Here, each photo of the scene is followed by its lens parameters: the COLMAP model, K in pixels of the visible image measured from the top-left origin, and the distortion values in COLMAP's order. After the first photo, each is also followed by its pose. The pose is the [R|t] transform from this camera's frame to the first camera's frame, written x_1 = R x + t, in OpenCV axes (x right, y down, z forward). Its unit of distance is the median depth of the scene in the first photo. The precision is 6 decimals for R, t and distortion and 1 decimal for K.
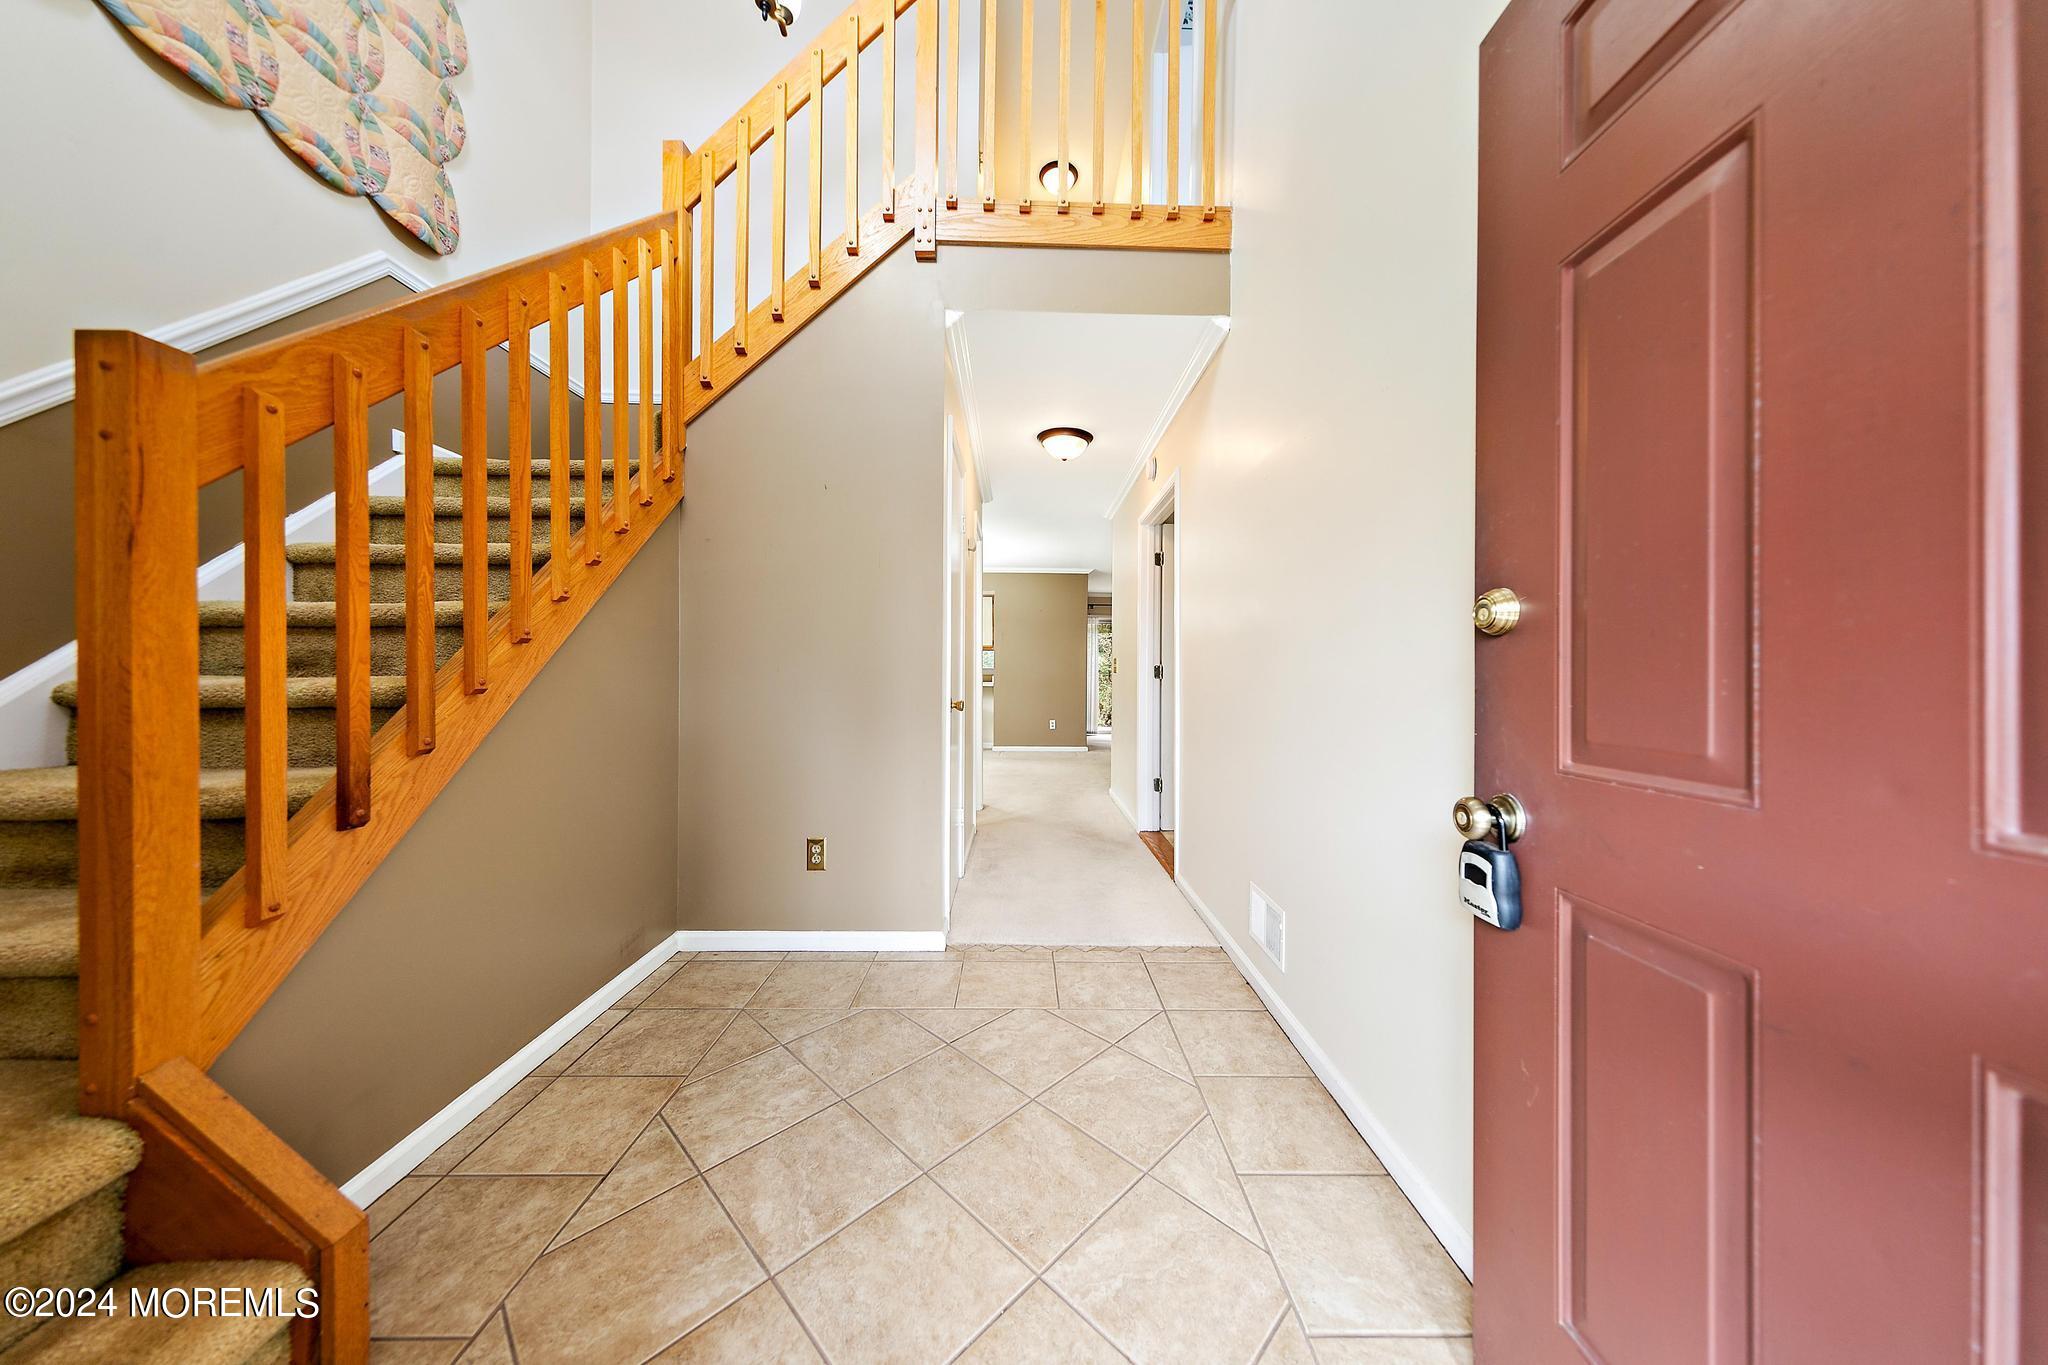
lens RADIAL K [[657.7, 0, 1030.2], [0, 657.7, 674.9], [0, 0, 1]] dist [0.005125, -0.000075]
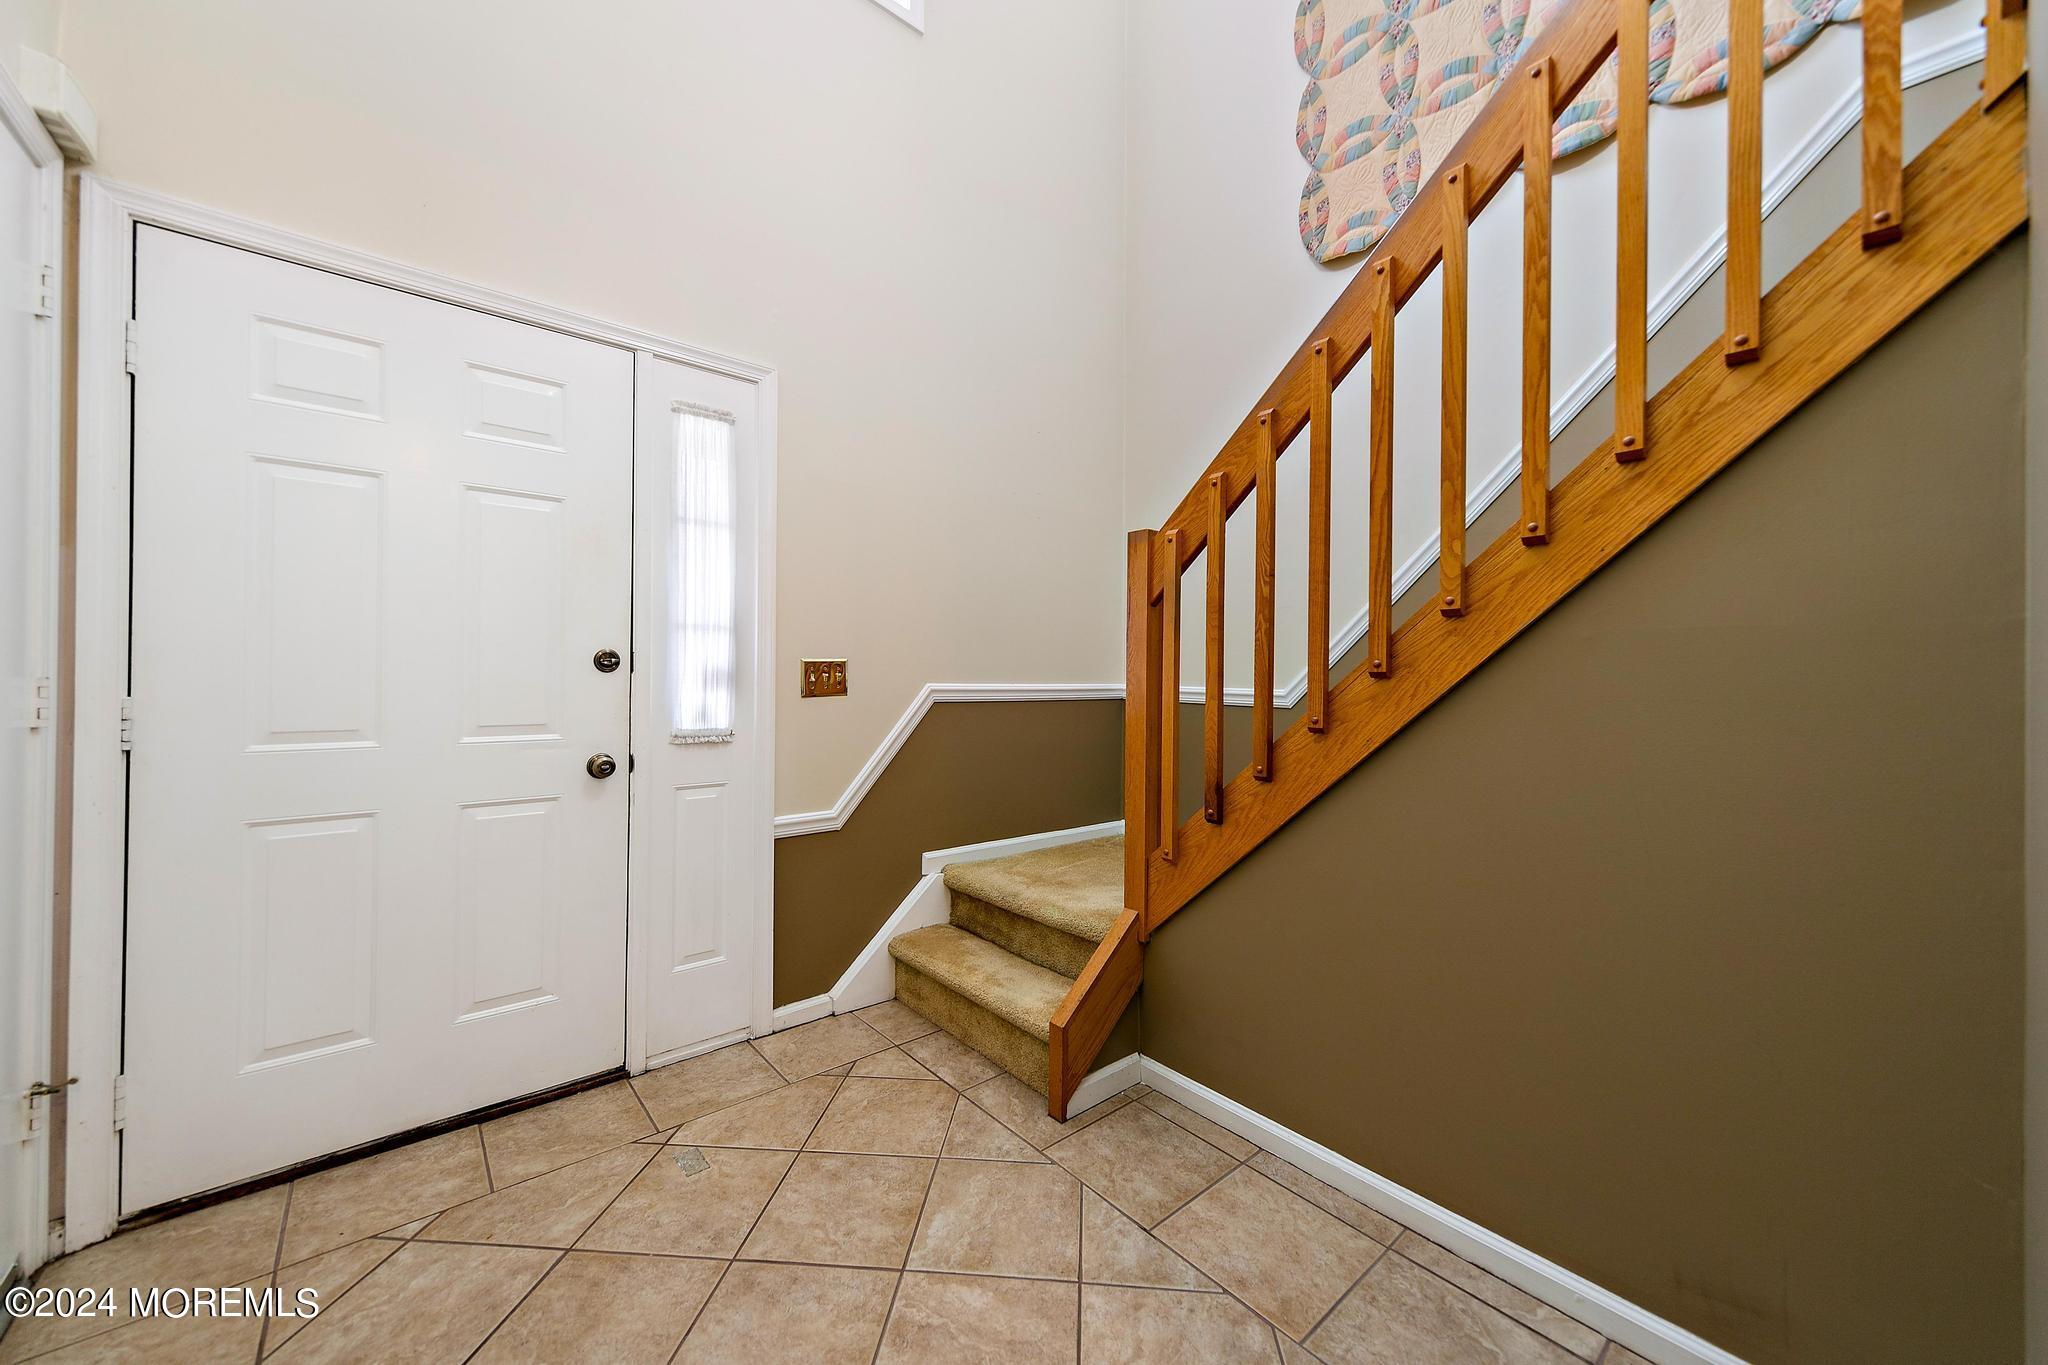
lens RADIAL K [[736.5, 0, 1023.1], [0, 736.5, 674.4], [0, 0, 1]] dist [0.001500, 0.002991]
pose [[-0.773787, -0.017572, -0.633203, 0.135926], [-0.016005, 0.999838, -0.008187, -0.031074], [0.633244, 0.003799, -0.773943, 1.185884]]
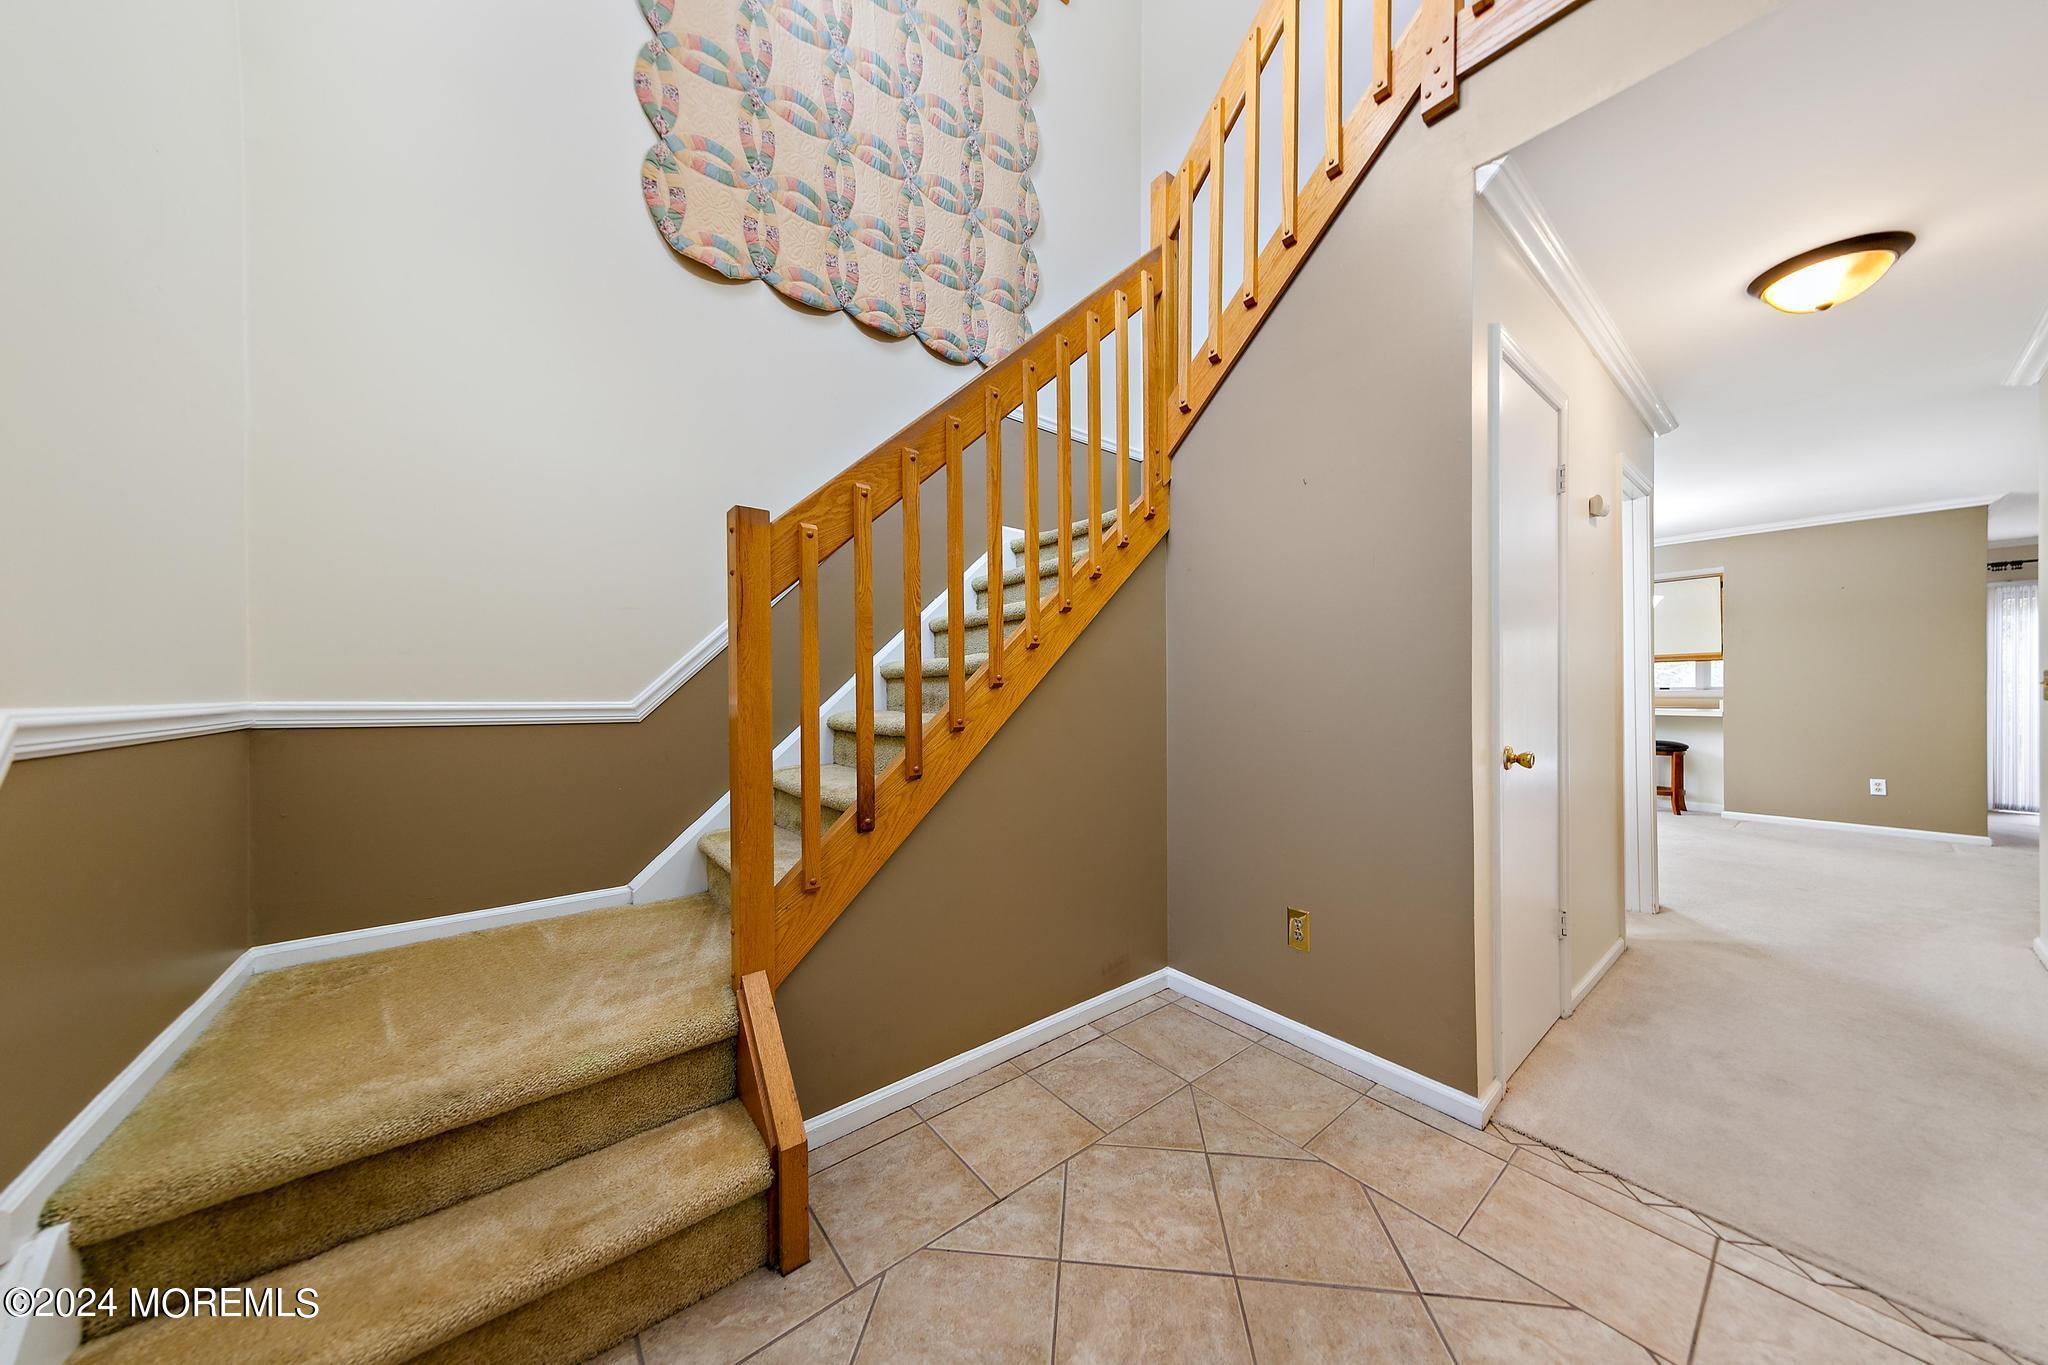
lens RADIAL K [[653.6, 0, 1024.6], [0, 653.6, 692.6], [0, 0, 1]] dist [0.008001, -0.000164]
pose [[0.609840, -0.007095, -0.792493, 0.145362], [0.006159, 0.999972, -0.004214, -0.028021], [0.792501, -0.002311, 0.609867, 0.276403]]
